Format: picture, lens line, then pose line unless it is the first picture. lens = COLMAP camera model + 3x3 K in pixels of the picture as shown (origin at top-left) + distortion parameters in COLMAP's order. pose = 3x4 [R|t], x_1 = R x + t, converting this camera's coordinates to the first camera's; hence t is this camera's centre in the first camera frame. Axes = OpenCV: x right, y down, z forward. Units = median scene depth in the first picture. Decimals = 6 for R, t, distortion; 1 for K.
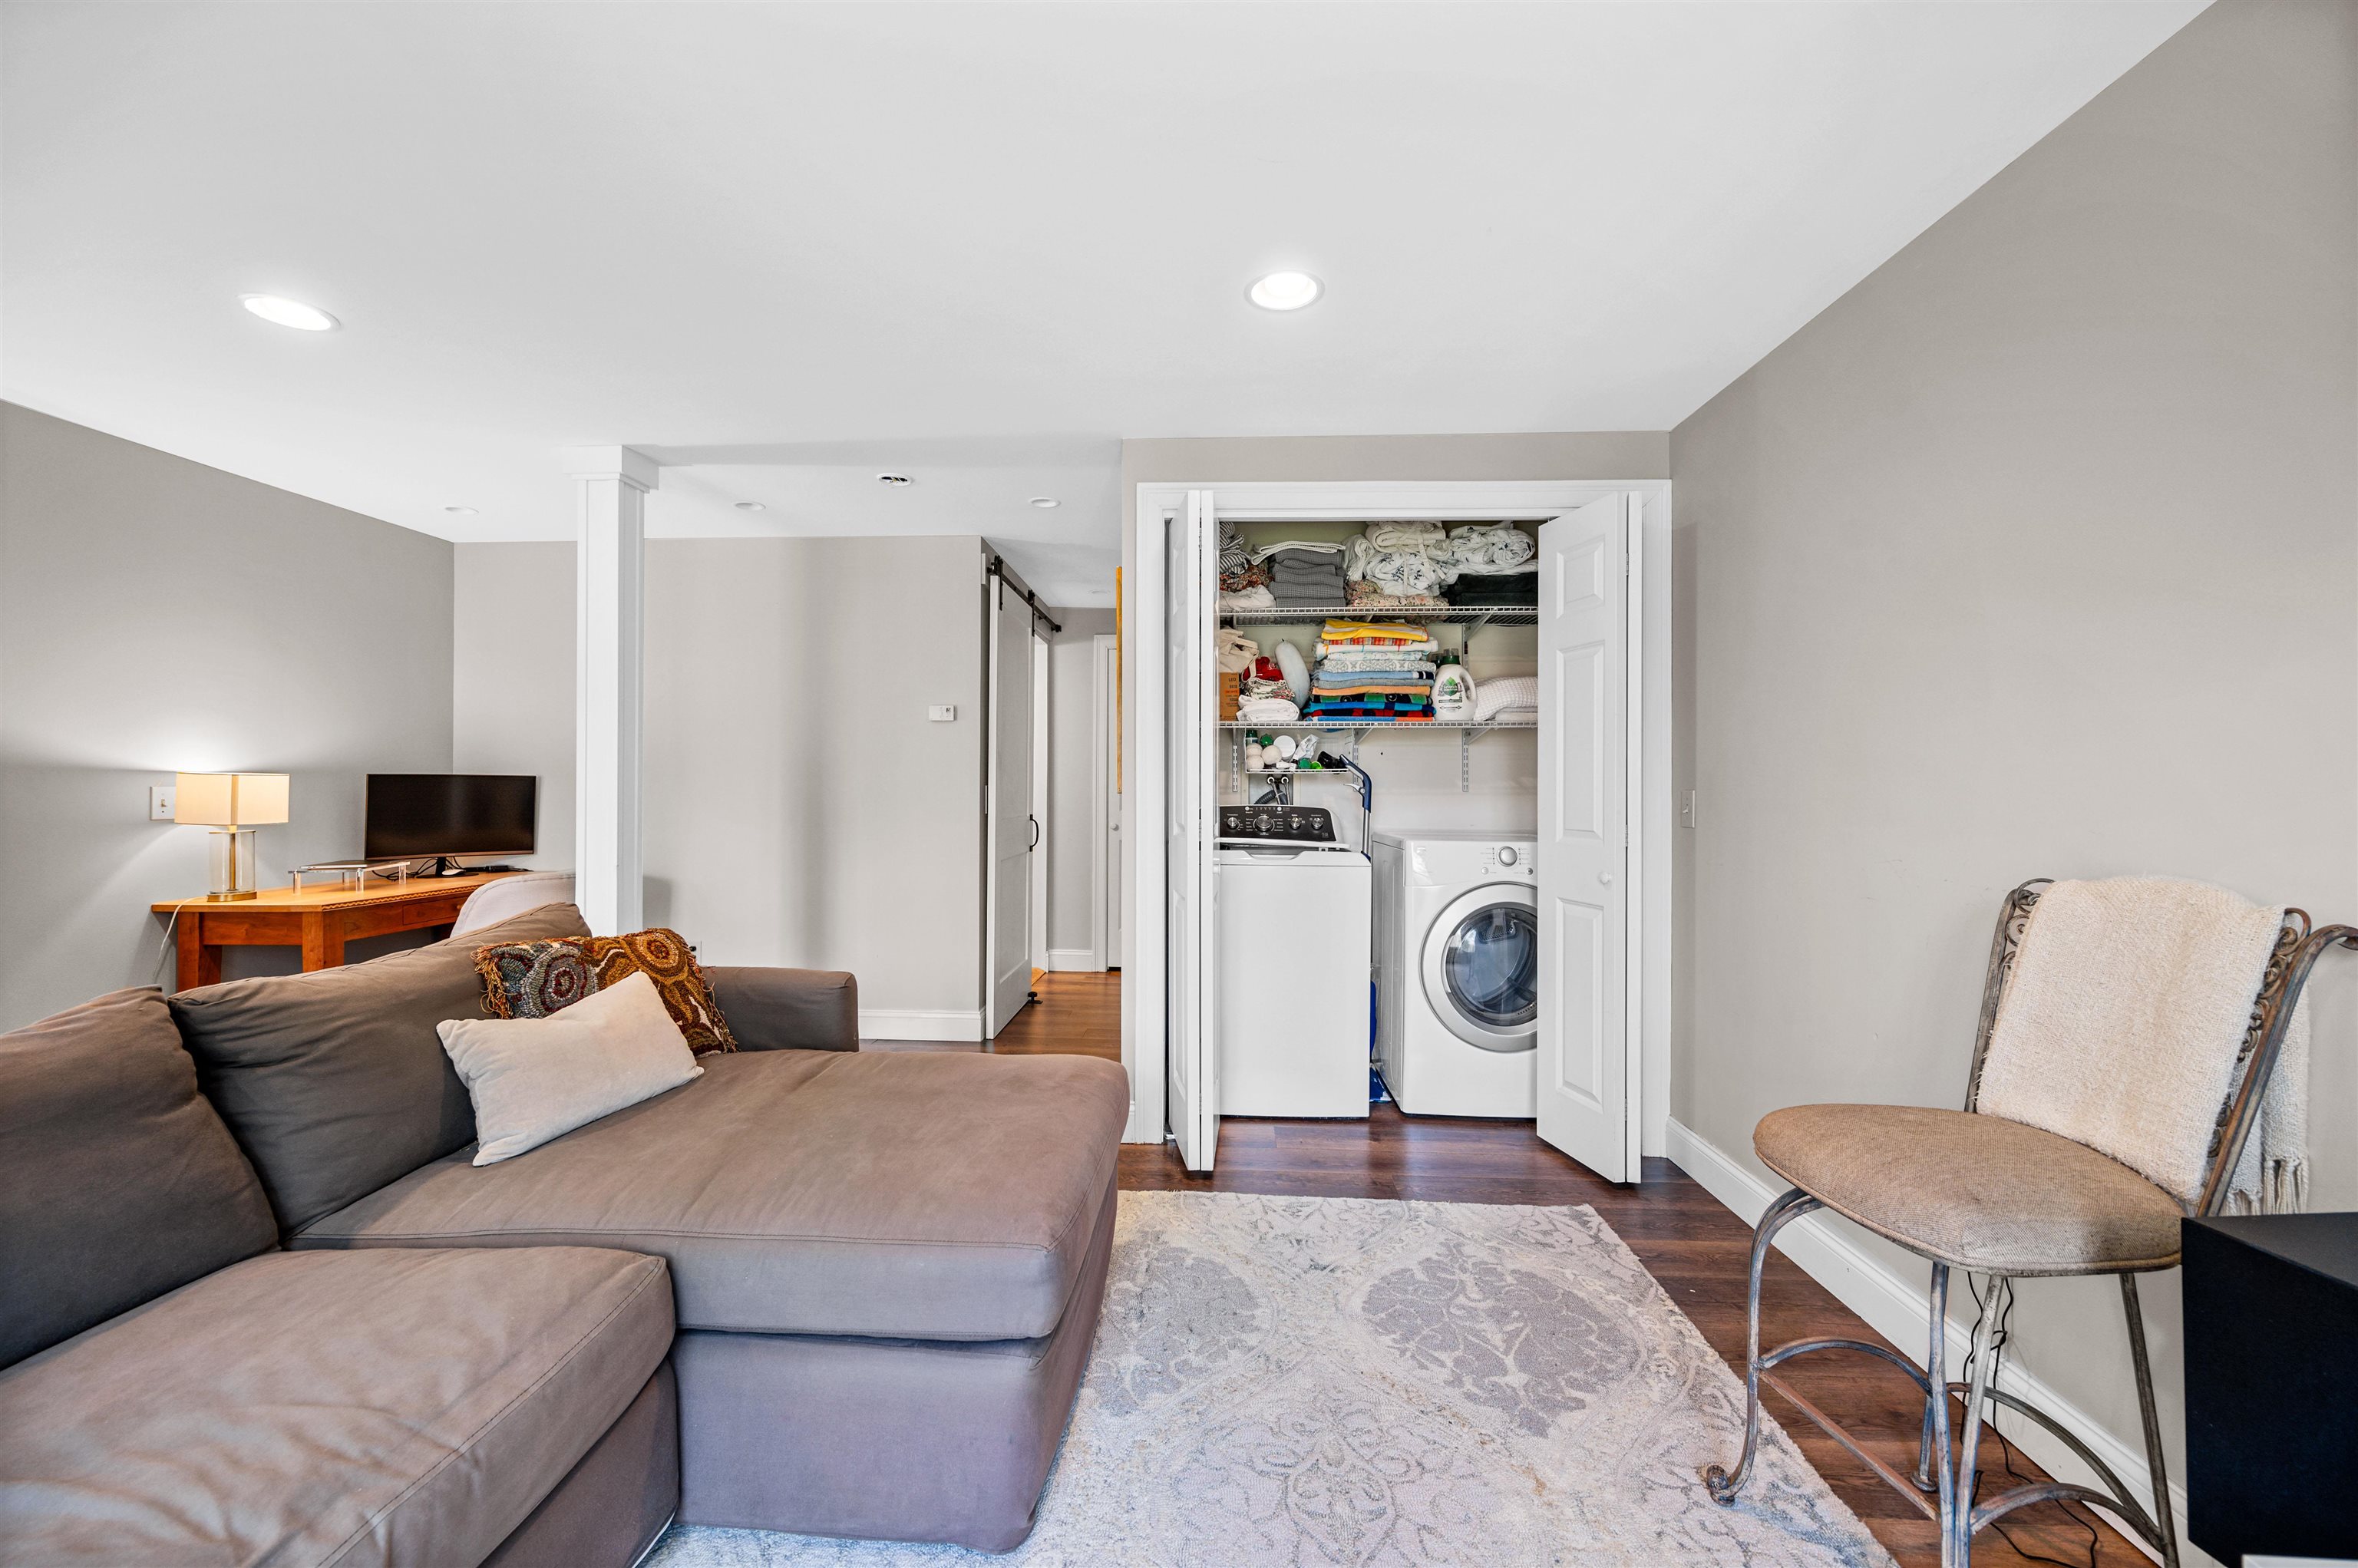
lens RADIAL K [[931.6, 0, 1176.0], [0, 931.6, 811.4], [0, 0, 1]] dist [-0.000387, 0.000205]
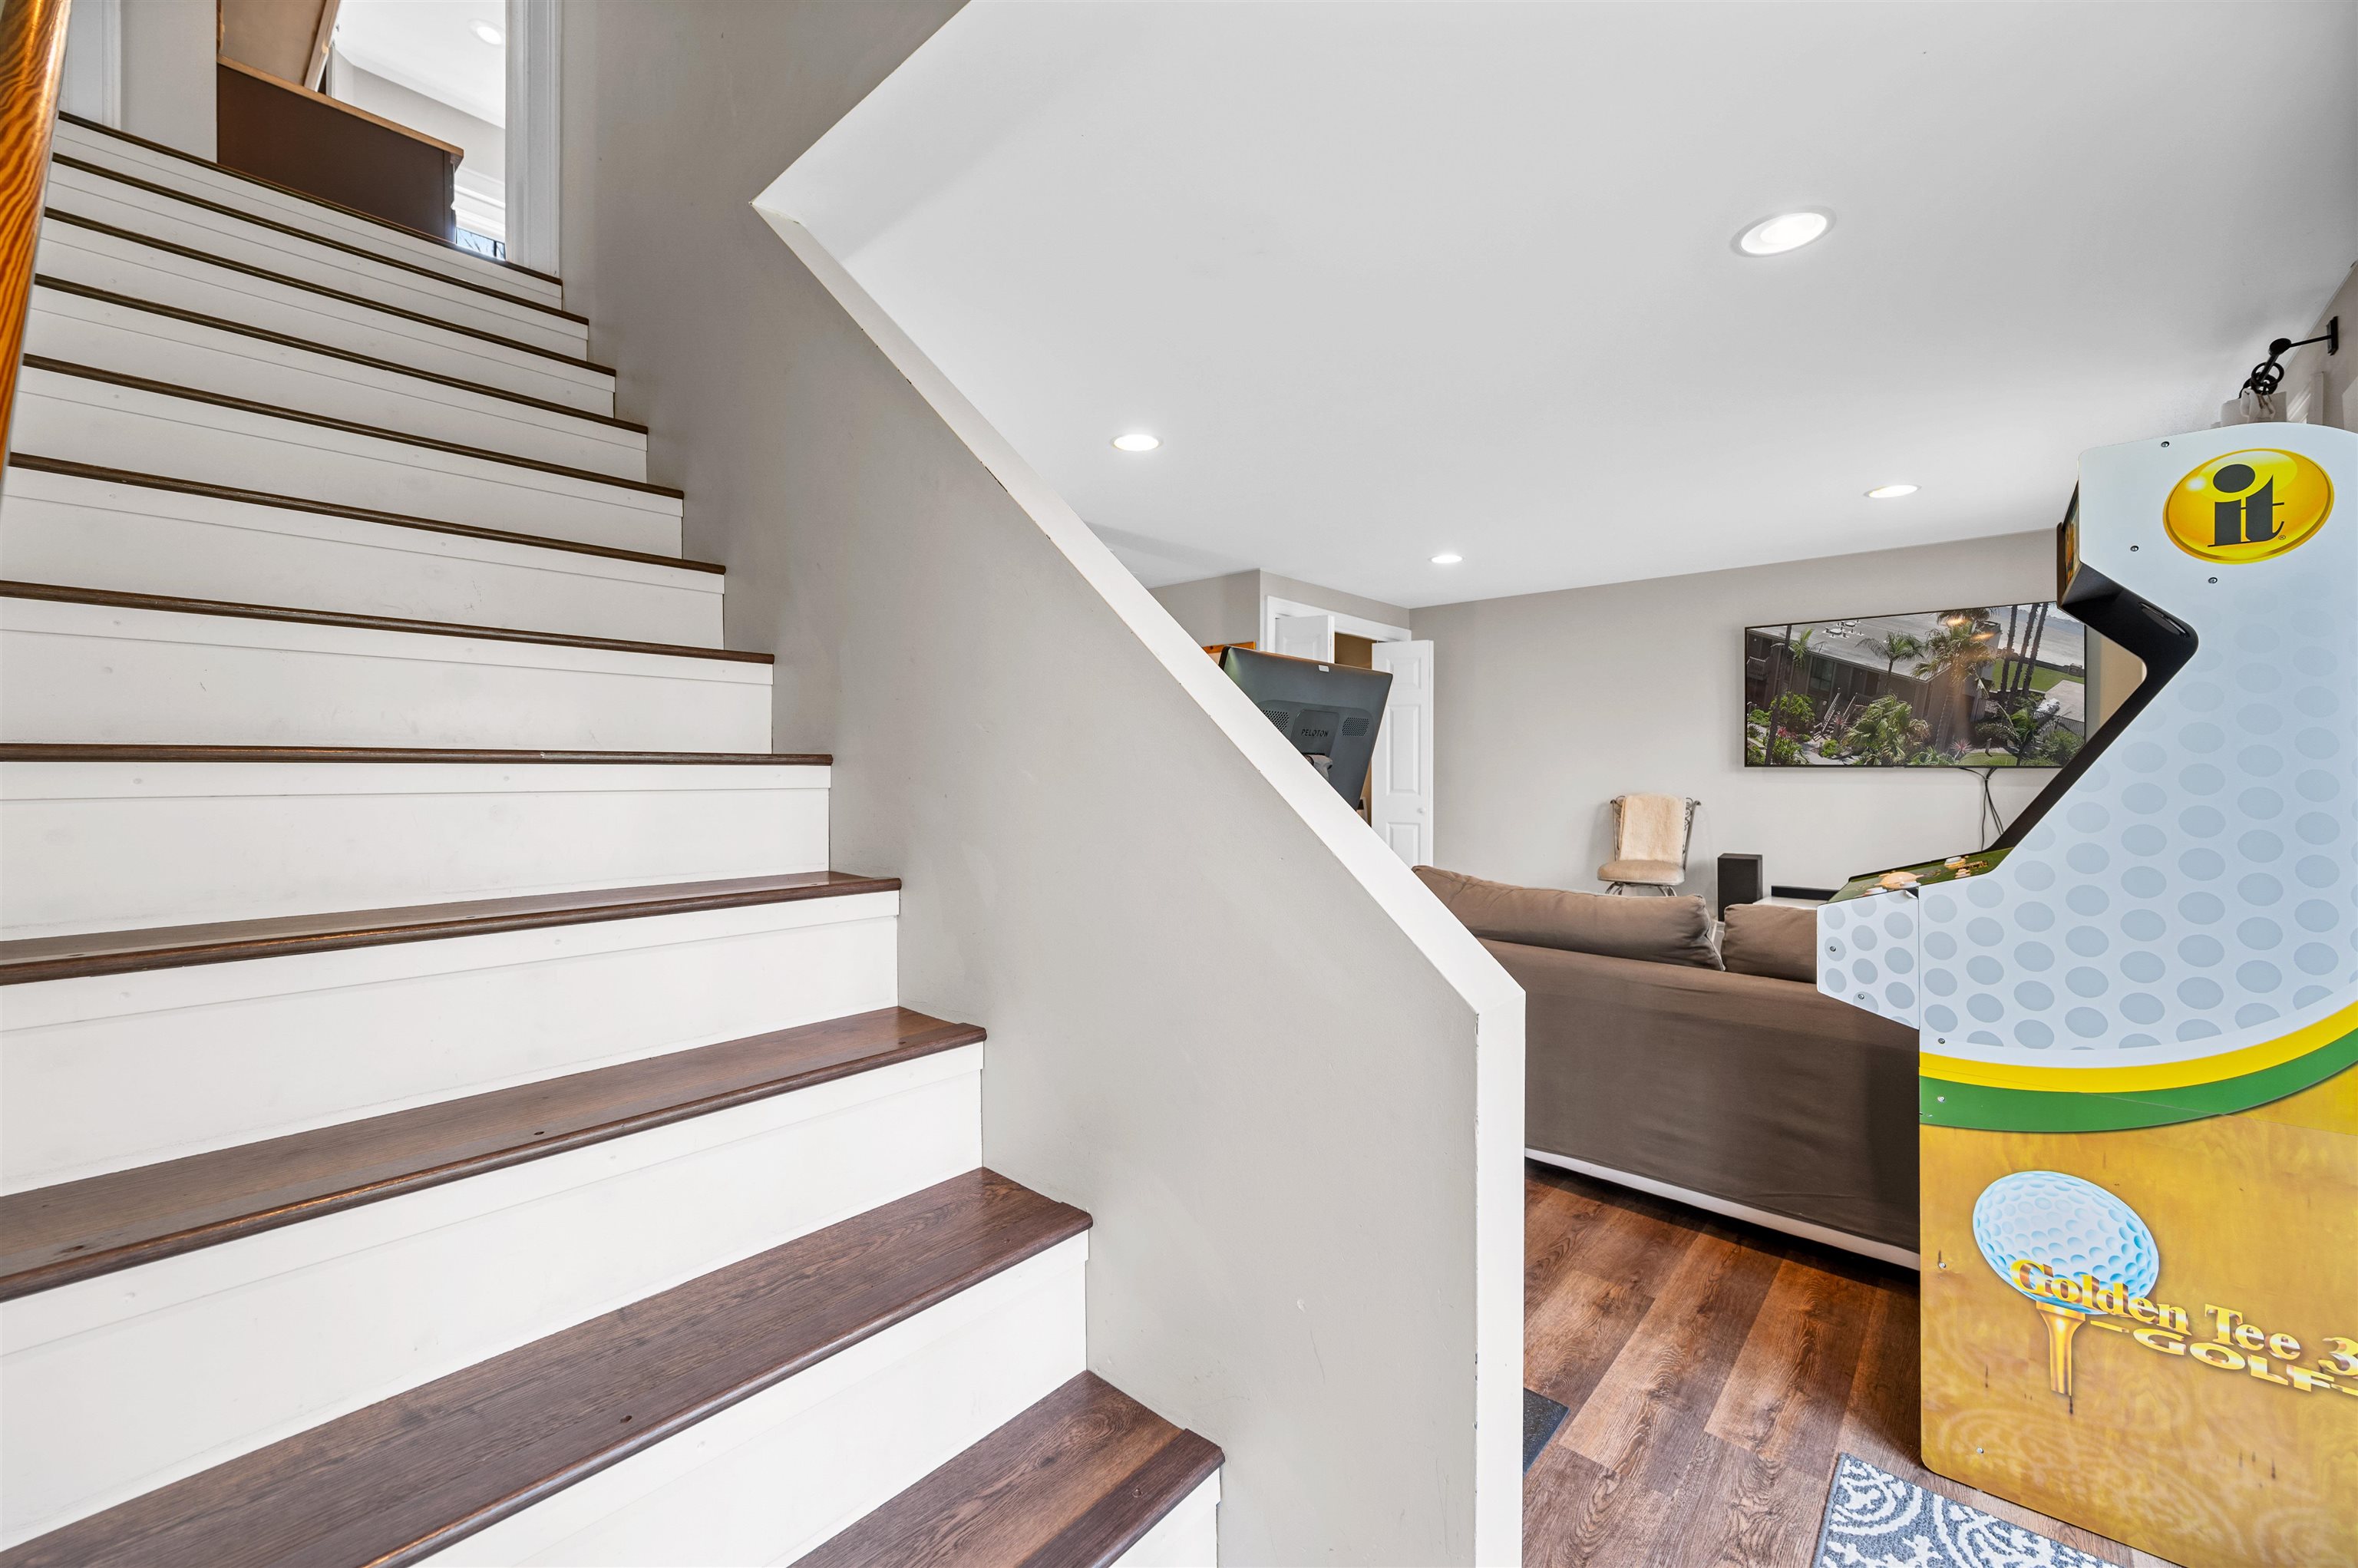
lens RADIAL K [[926.4, 0, 1163.6], [0, 926.4, 808.6], [0, 0, 1]] dist [0.000734, 0.000104]
pose [[0.628080, -0.036973, 0.777270, -1.615657], [0.022605, 0.999316, 0.029268, -0.013508], [-0.777821, -0.000812, 0.628486, 0.067928]]
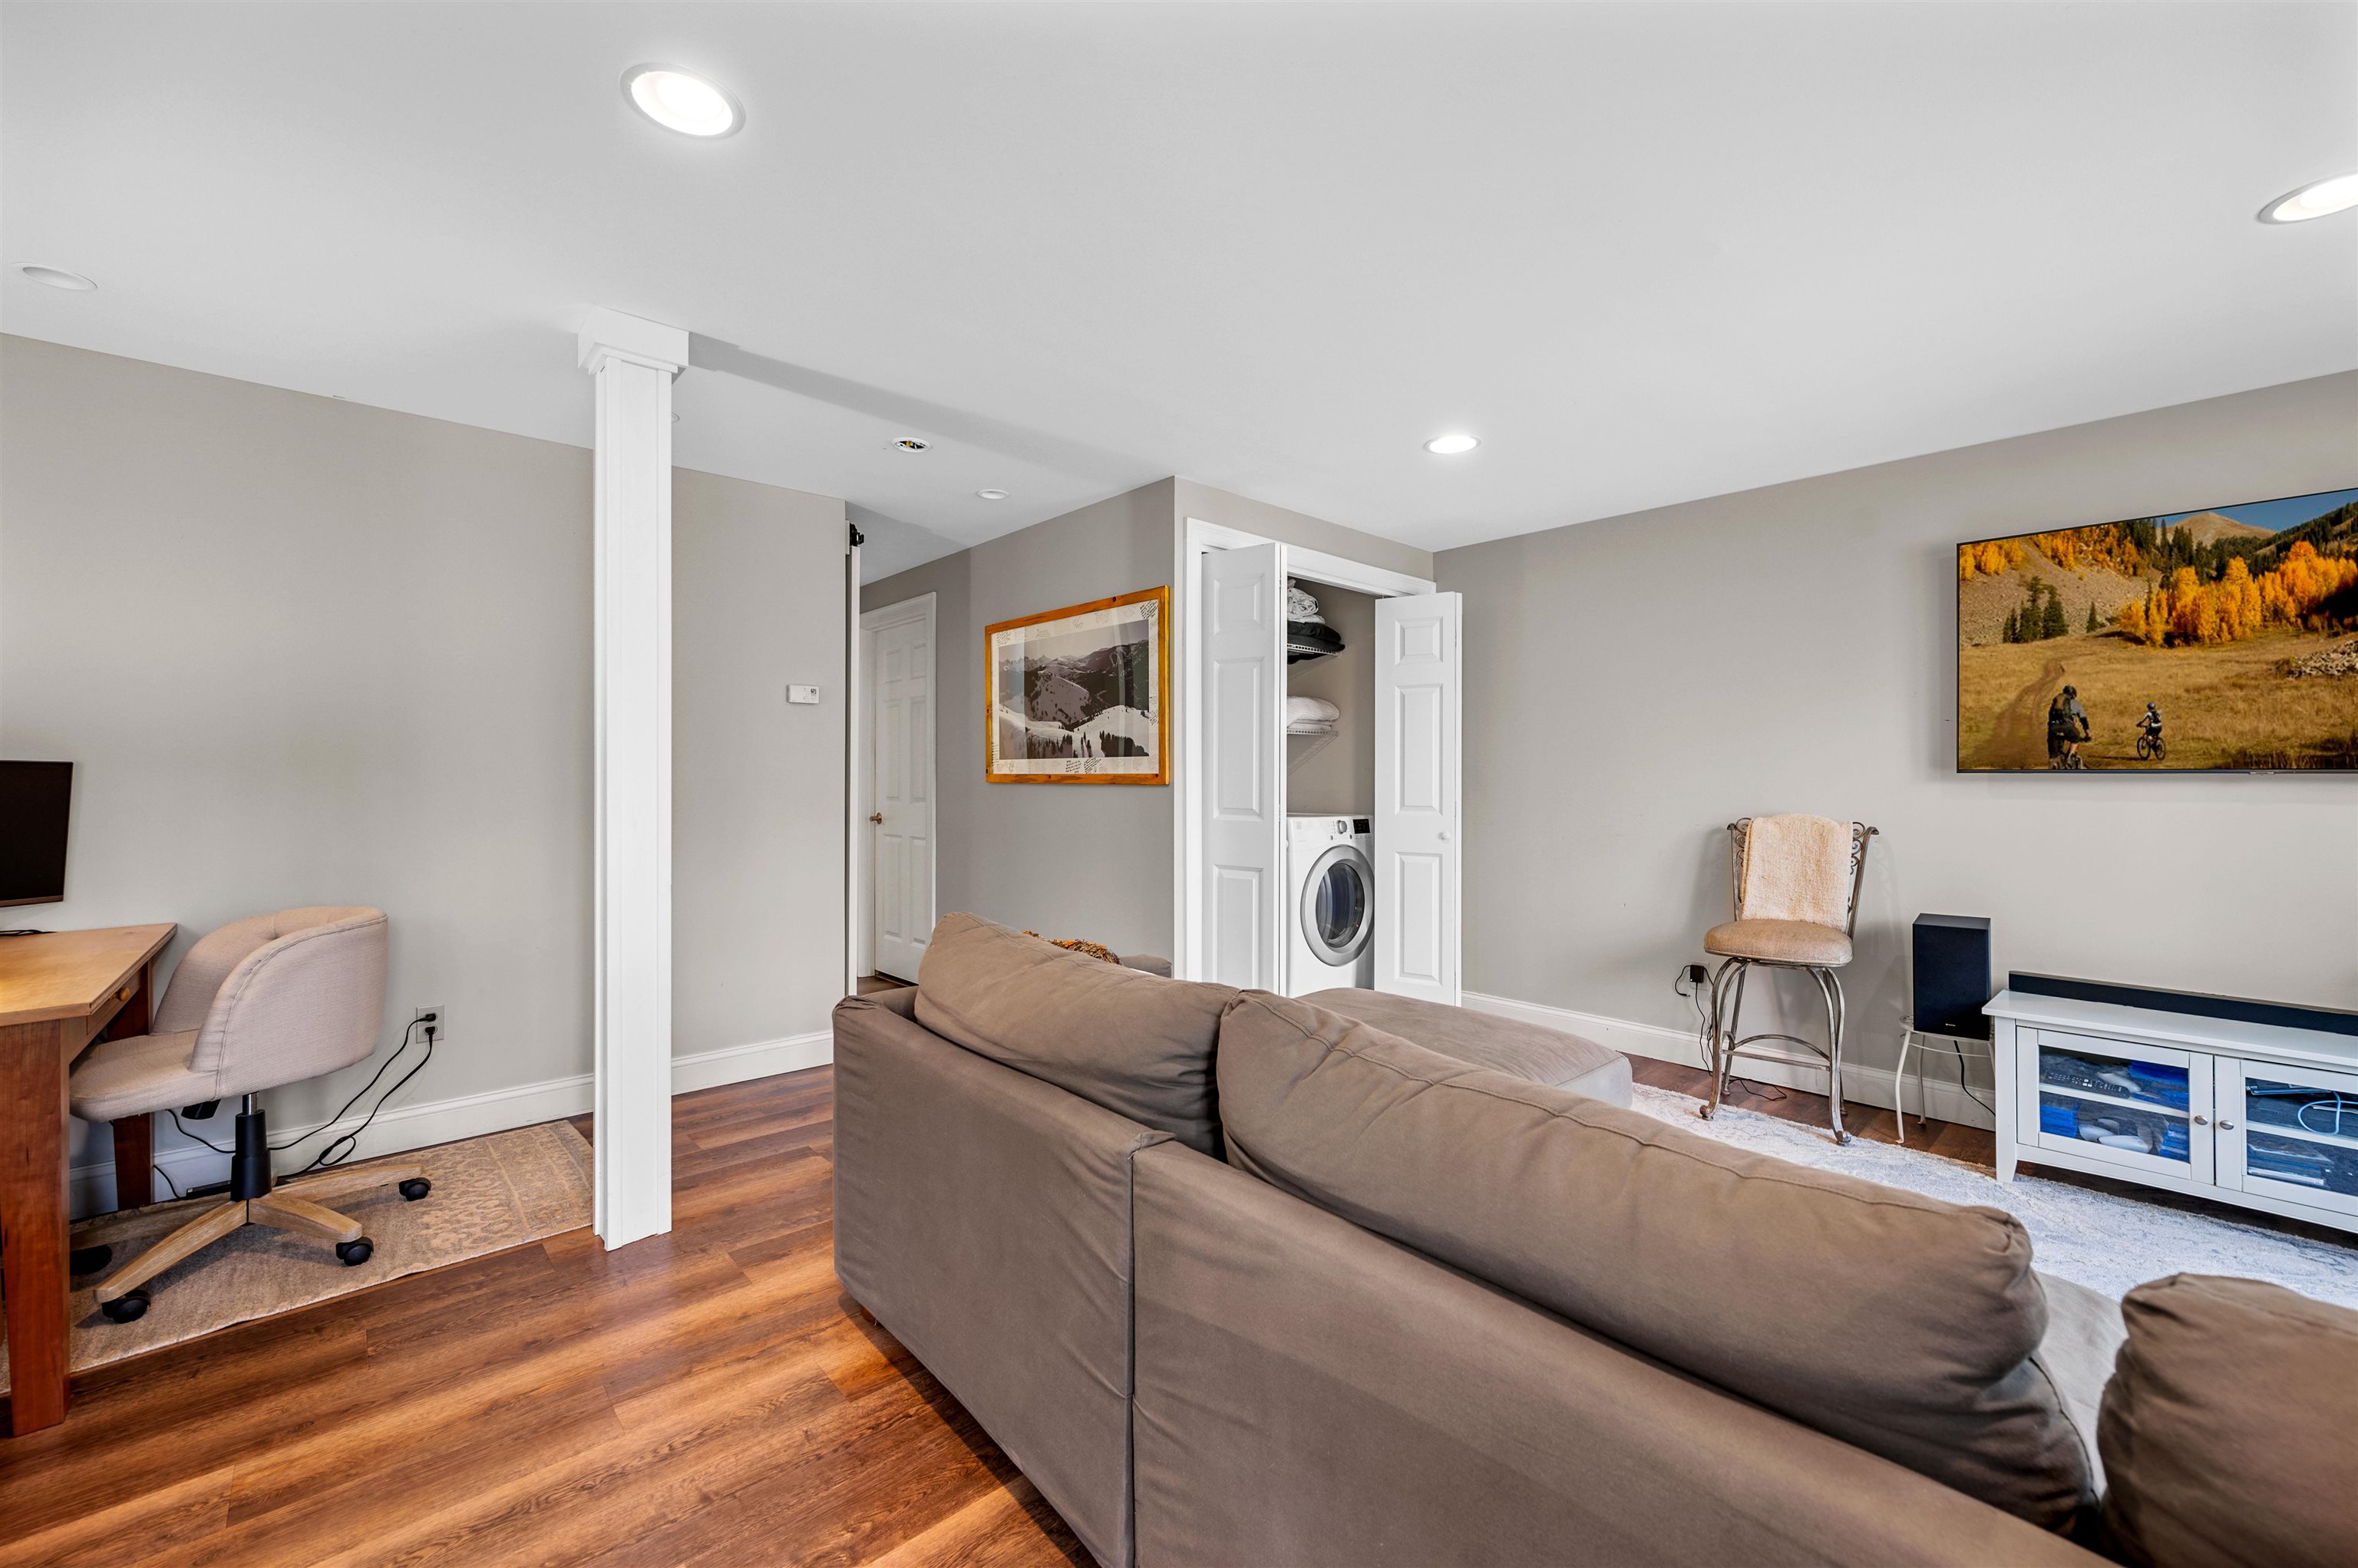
lens RADIAL K [[931.6, 0, 1176.0], [0, 931.6, 811.4], [0, 0, 1]] dist [-0.000387, 0.000205]
pose [[0.700007, -0.026642, 0.713639, -0.943911], [0.019328, 0.999645, 0.018361, -0.008590], [-0.713874, 0.000941, 0.700273, 0.208727]]
